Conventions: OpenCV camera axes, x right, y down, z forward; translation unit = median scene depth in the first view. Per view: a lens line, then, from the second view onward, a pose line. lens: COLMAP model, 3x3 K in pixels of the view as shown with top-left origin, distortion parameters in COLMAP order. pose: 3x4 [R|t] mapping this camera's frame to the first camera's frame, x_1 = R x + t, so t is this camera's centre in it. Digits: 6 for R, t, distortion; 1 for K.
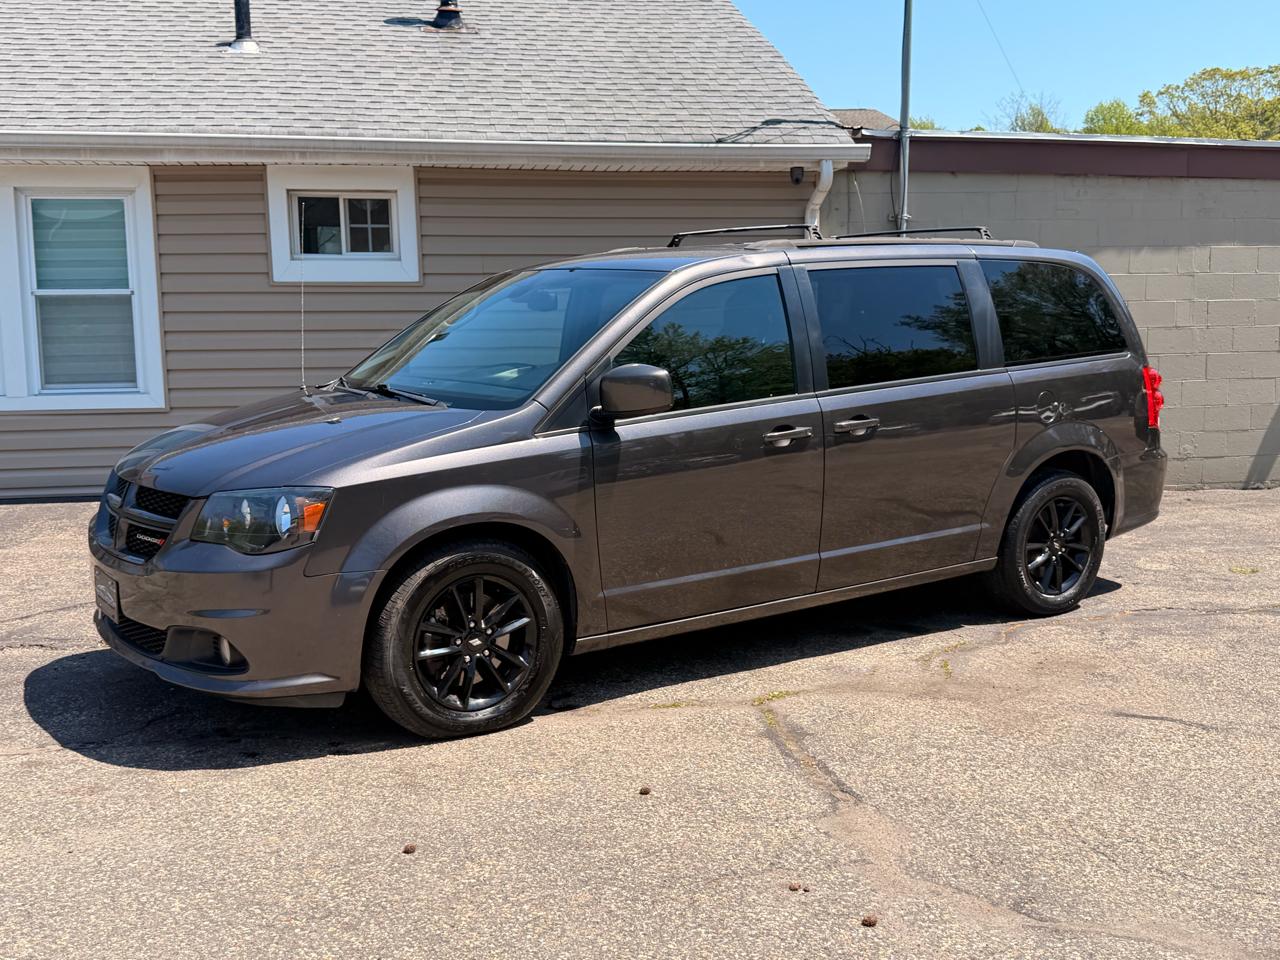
lens RADIAL K [[1327.1, 0, 638.5], [0, 1327.1, 484.1], [0, 0, 1]] dist [0.219997, -0.520077]
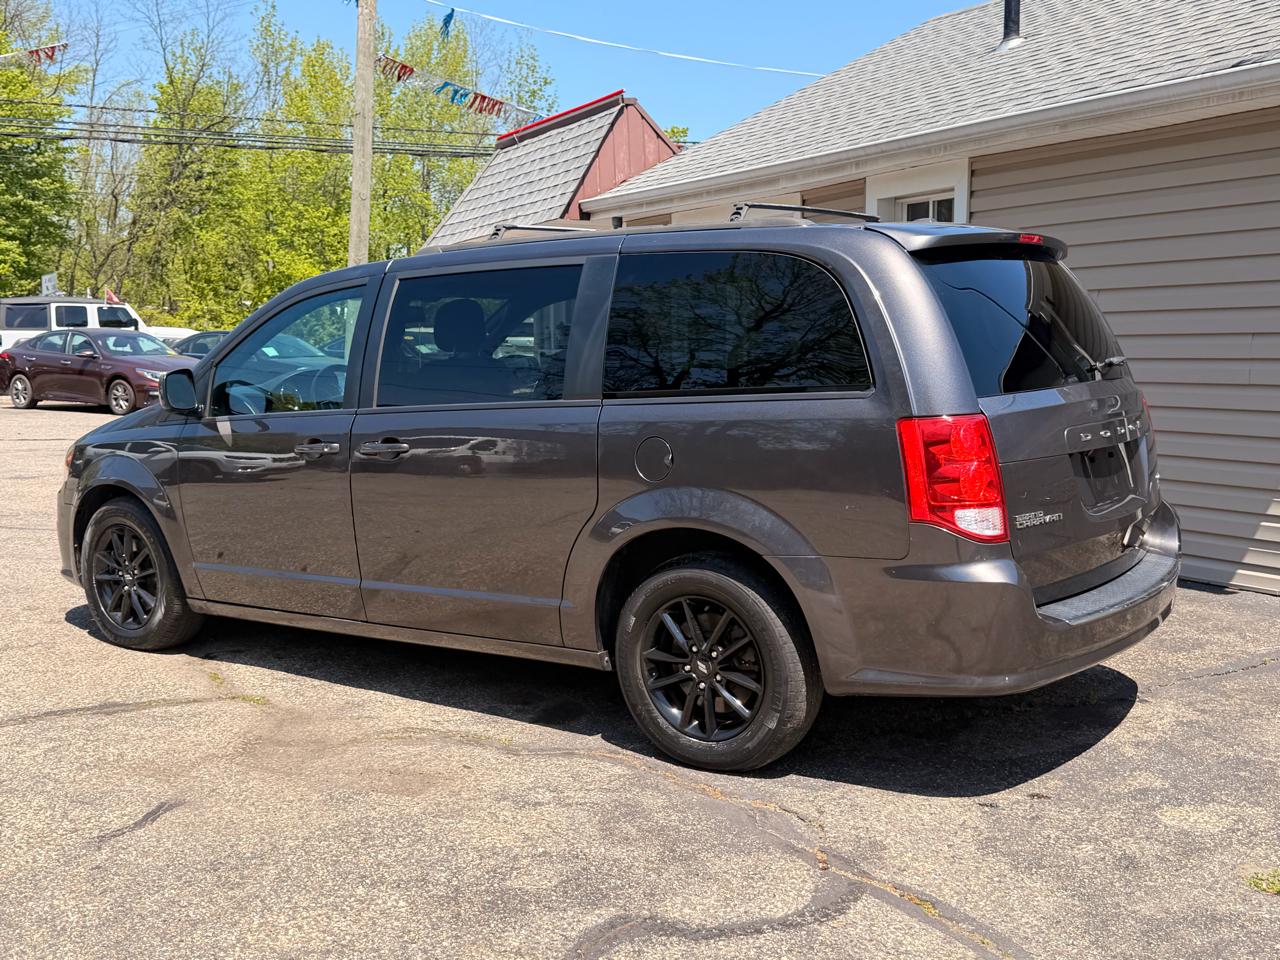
lens RADIAL K [[1327.1, 0, 638.5], [0, 1327.1, 484.1], [0, 0, 1]] dist [0.219997, -0.520077]
pose [[0.322162, 0.110586, -0.940204, 0.687408], [-0.112918, 0.990552, 0.077816, -0.070666], [0.939926, 0.081096, 0.331605, 0.551841]]
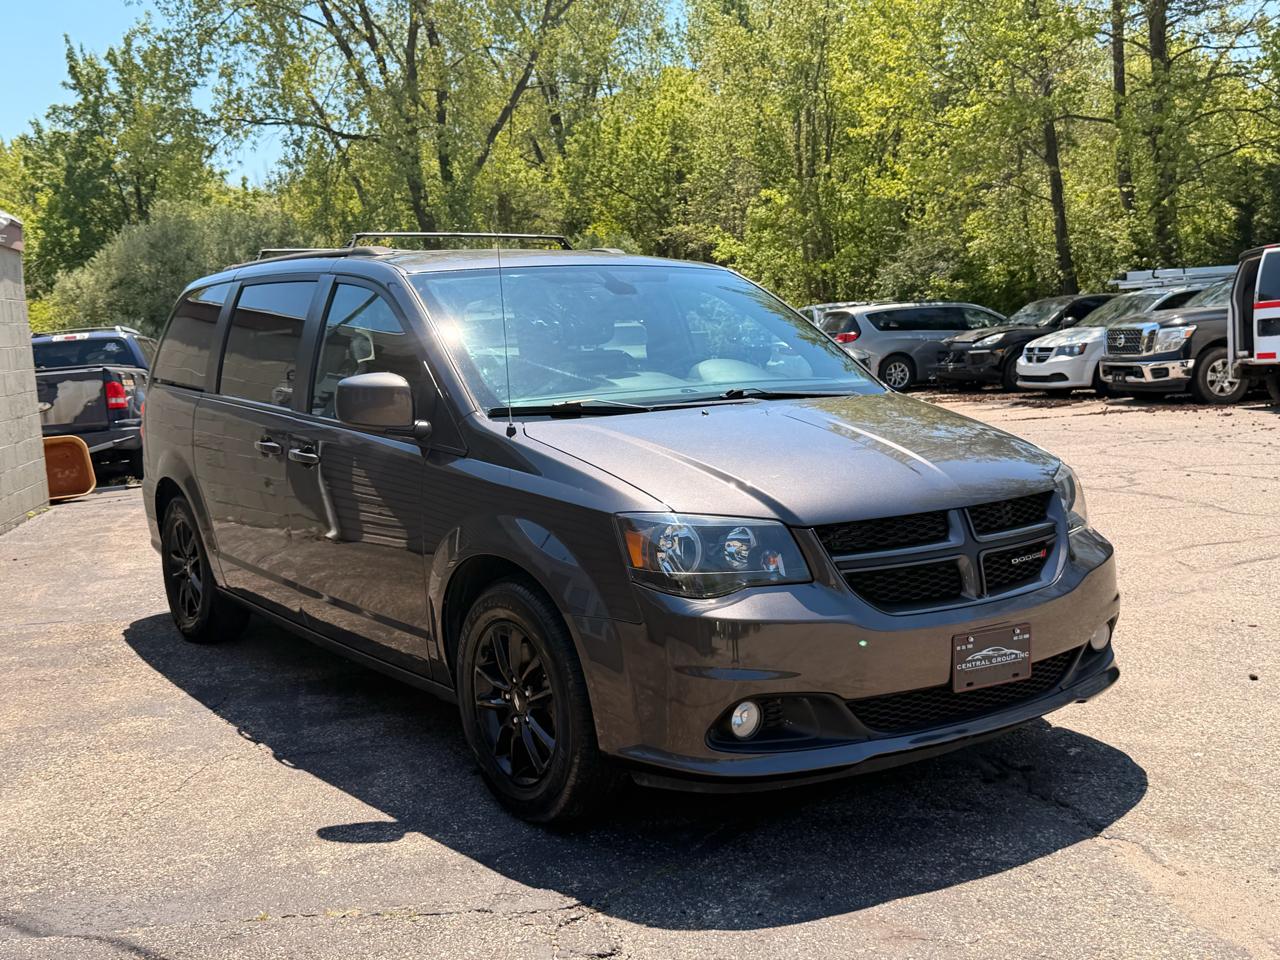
lens RADIAL K [[1340.3, 0, 640.0], [0, 1340.3, 480.0], [0, 0, 1]] dist [0.179132, -0.387207]
pose [[0.028906, -0.110189, 0.993490, -0.633529], [0.186698, 0.977010, 0.102929, -0.071914], [-0.981992, 0.182508, 0.048813, 0.632221]]
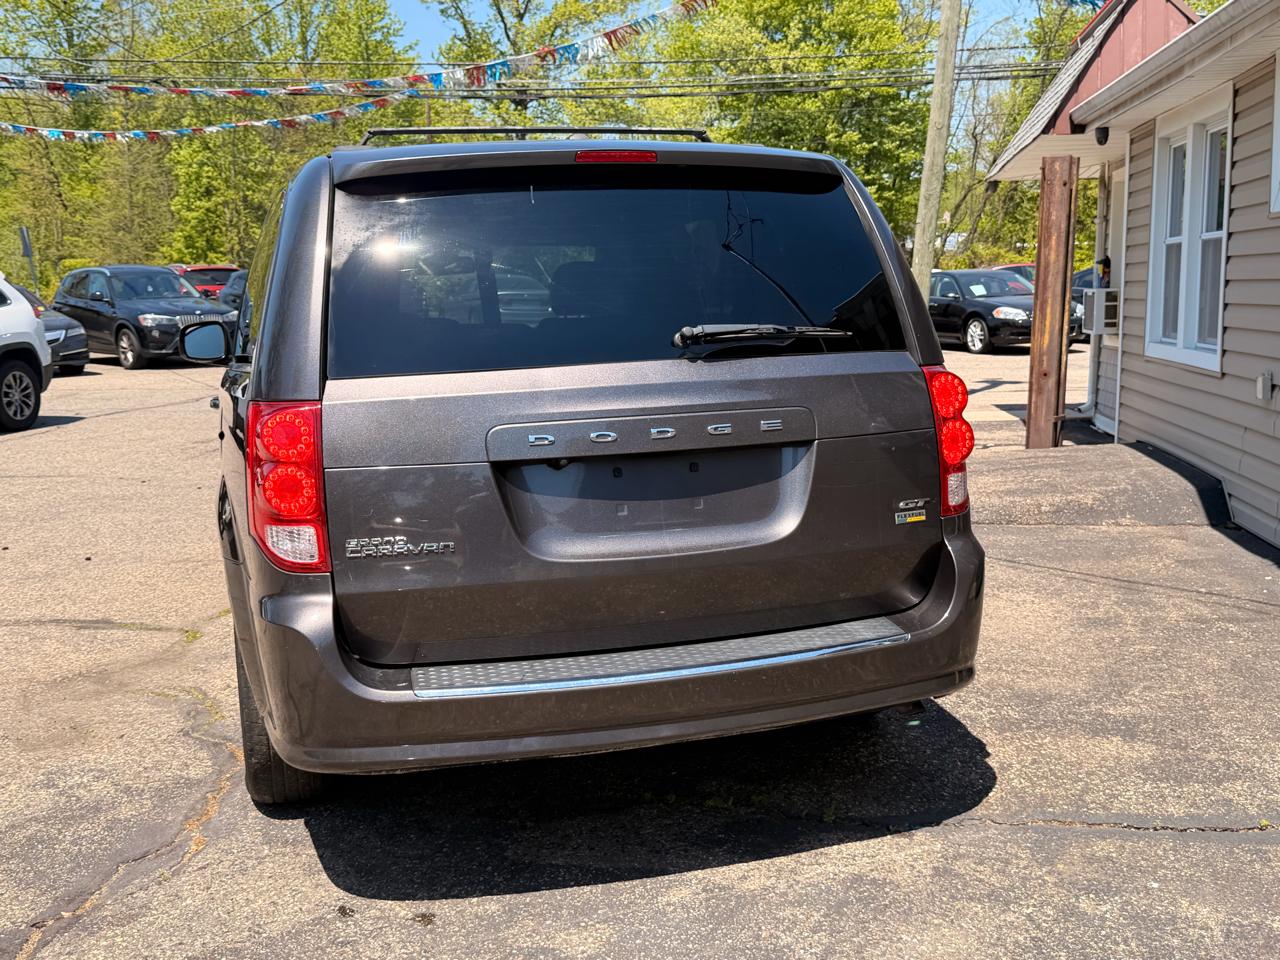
lens RADIAL K [[1340.3, 0, 640.0], [0, 1340.3, 480.0], [0, 0, 1]] dist [0.179132, -0.387207]
pose [[-0.325524, 0.150525, -0.933476, 0.594796], [-0.096599, 0.976787, 0.191195, -0.125680], [0.940587, 0.152411, -0.303427, 0.990442]]
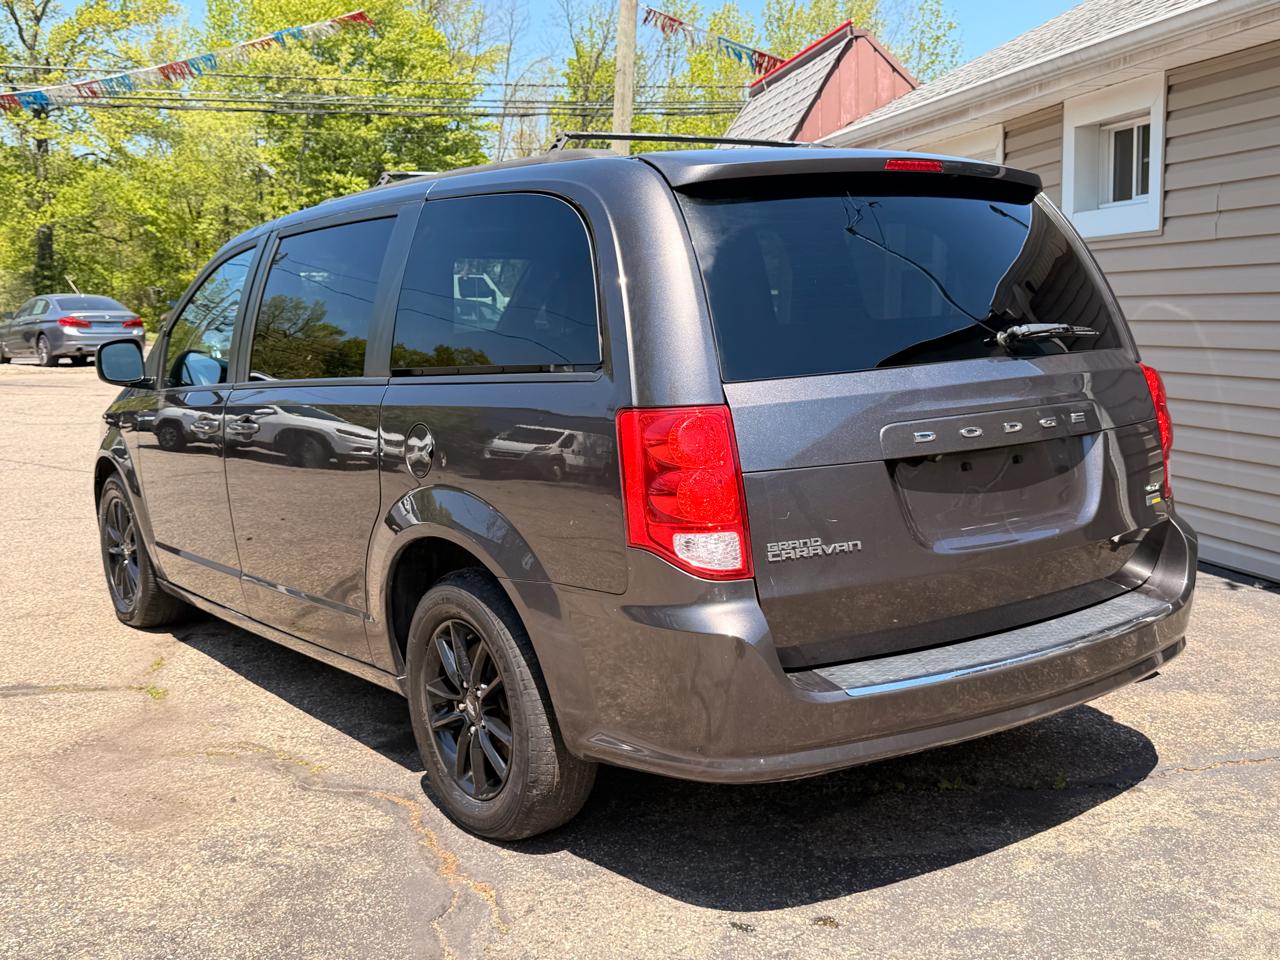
lens RADIAL K [[1340.3, 0, 640.0], [0, 1340.3, 480.0], [0, 0, 1]] dist [0.179132, -0.387207]
pose [[0.017564, 0.138728, -0.990175, 0.631958], [-0.107158, 0.984885, 0.136086, -0.096792], [0.994087, 0.103715, 0.032164, 0.777507]]
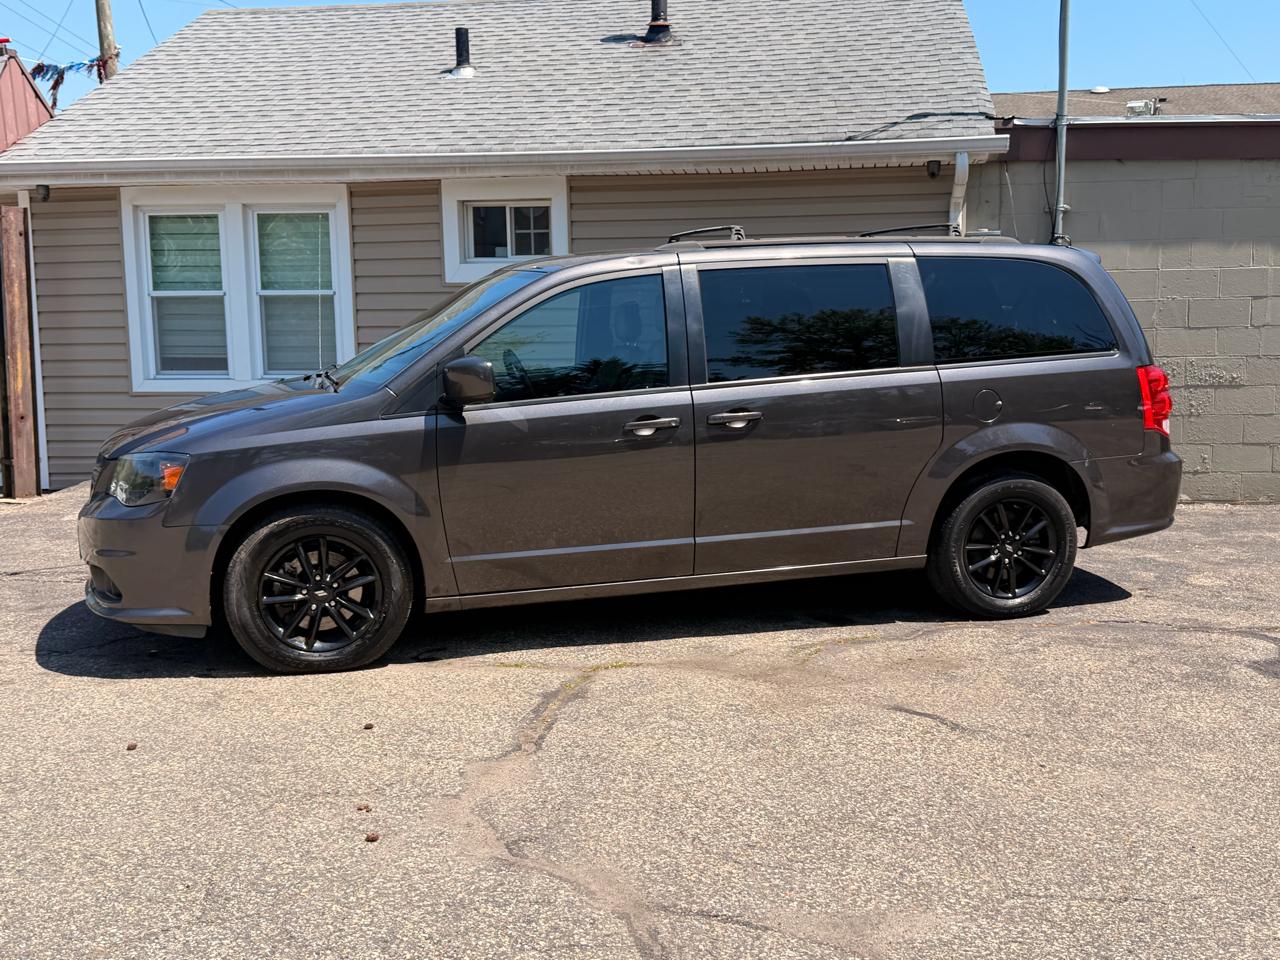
lens RADIAL K [[1329.1, 0, 647.7], [0, 1329.1, 482.4], [0, 0, 1]] dist [0.199149, -0.431241]
pose [[0.944043, 0.042024, -0.327135, 0.283062], [-0.041237, 0.999106, 0.009344, -0.000339], [0.327236, 0.004669, 0.944931, -0.006214]]
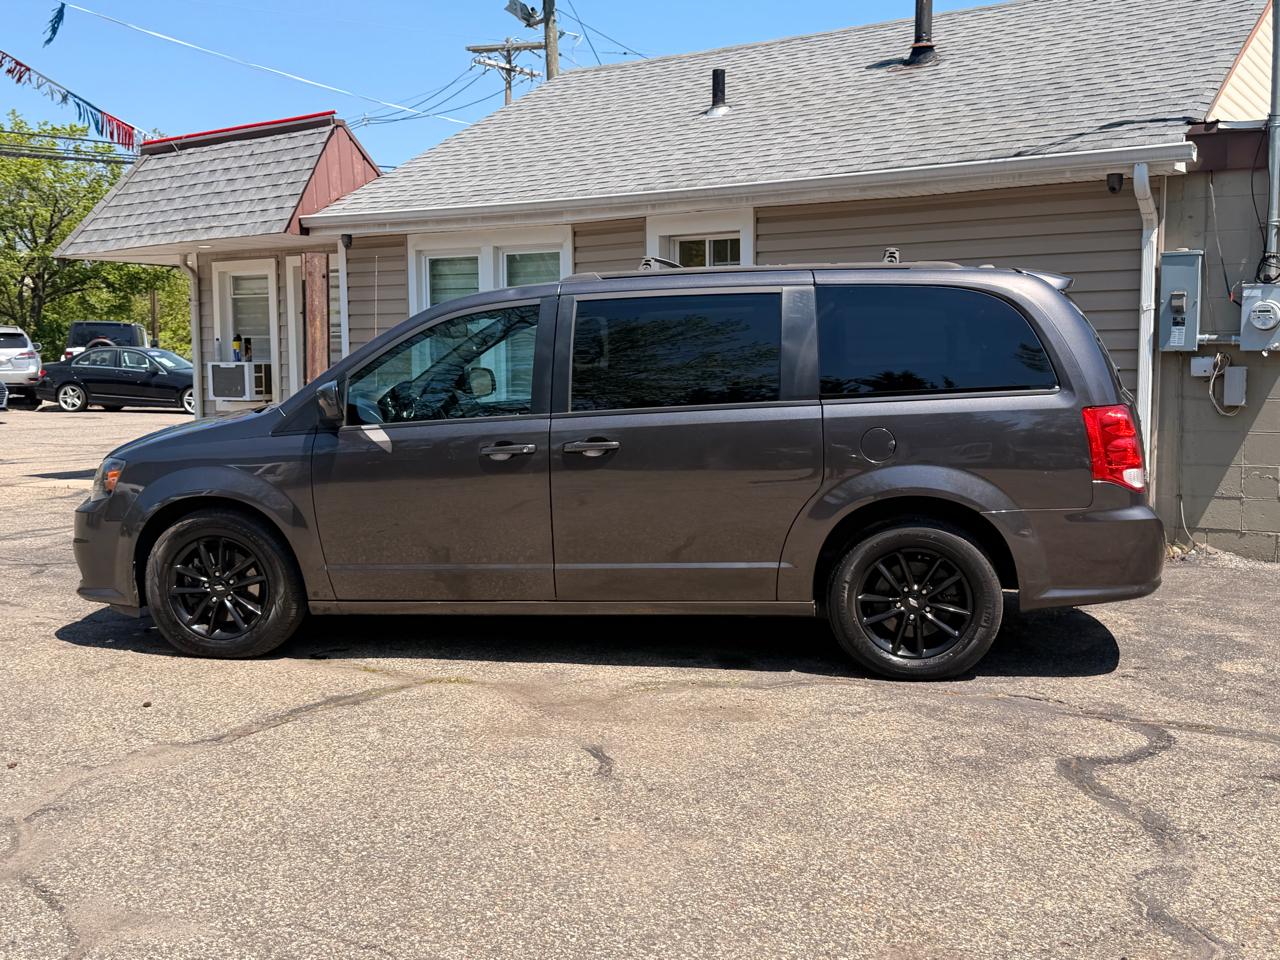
lens RADIAL K [[1326.5, 0, 646.6], [0, 1326.5, 476.6], [0, 0, 1]] dist [0.210326, -0.476918]
pose [[0.716033, 0.072853, -0.694255, 0.589531], [-0.089953, 0.995877, 0.011730, -0.023799], [0.692247, 0.054051, 0.719634, 0.178150]]
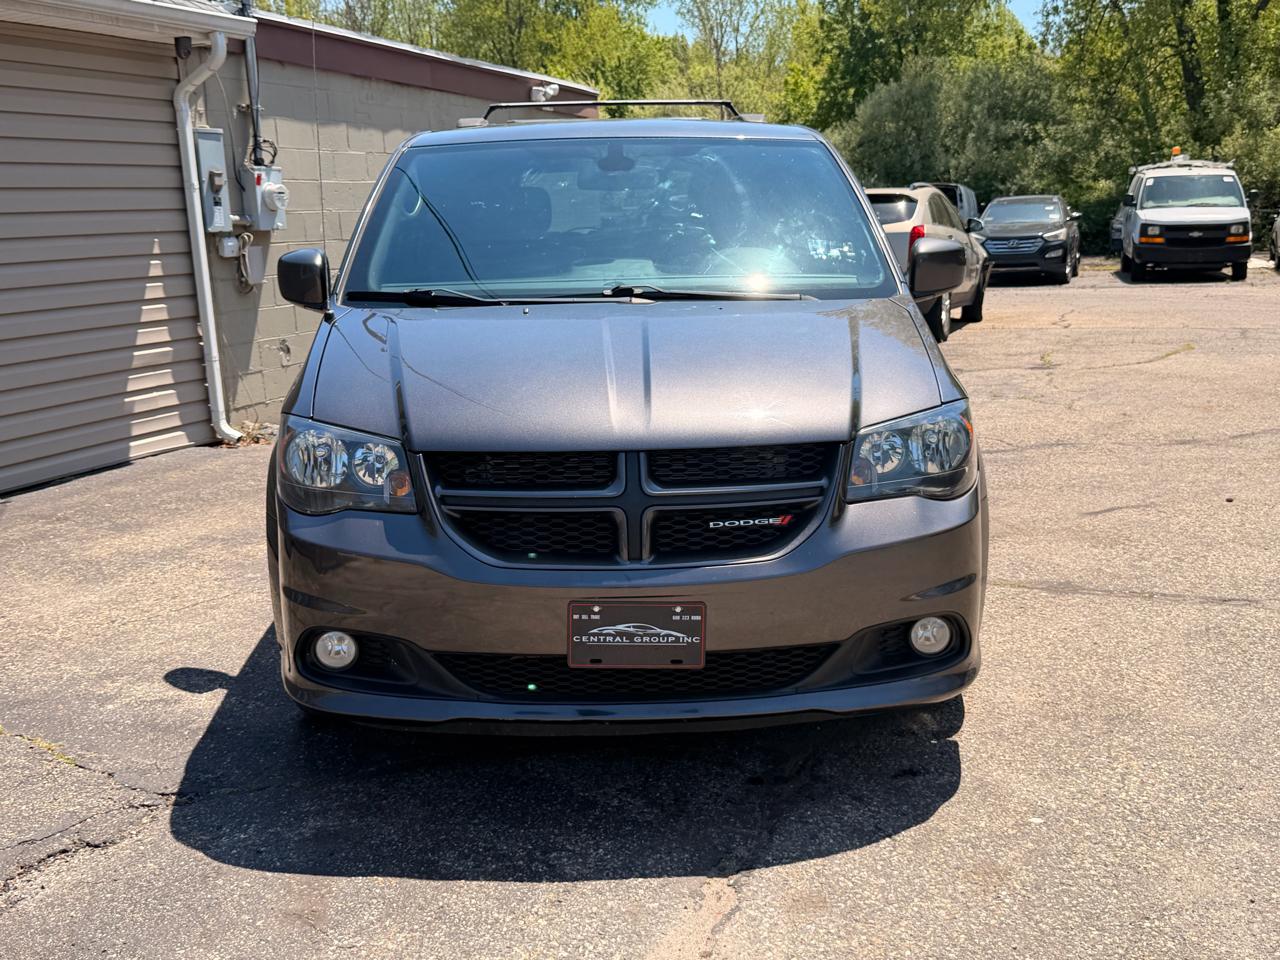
lens RADIAL K [[1305.0, 0, 640.0], [0, 1305.0, 480.0], [0, 0, 1]] dist [0.169914, -0.352171]
pose [[0.560549, -0.173361, 0.809772, -0.483226], [0.134553, 0.983915, 0.117501, -0.033081], [-0.817117, 0.043092, 0.574859, 0.361657]]
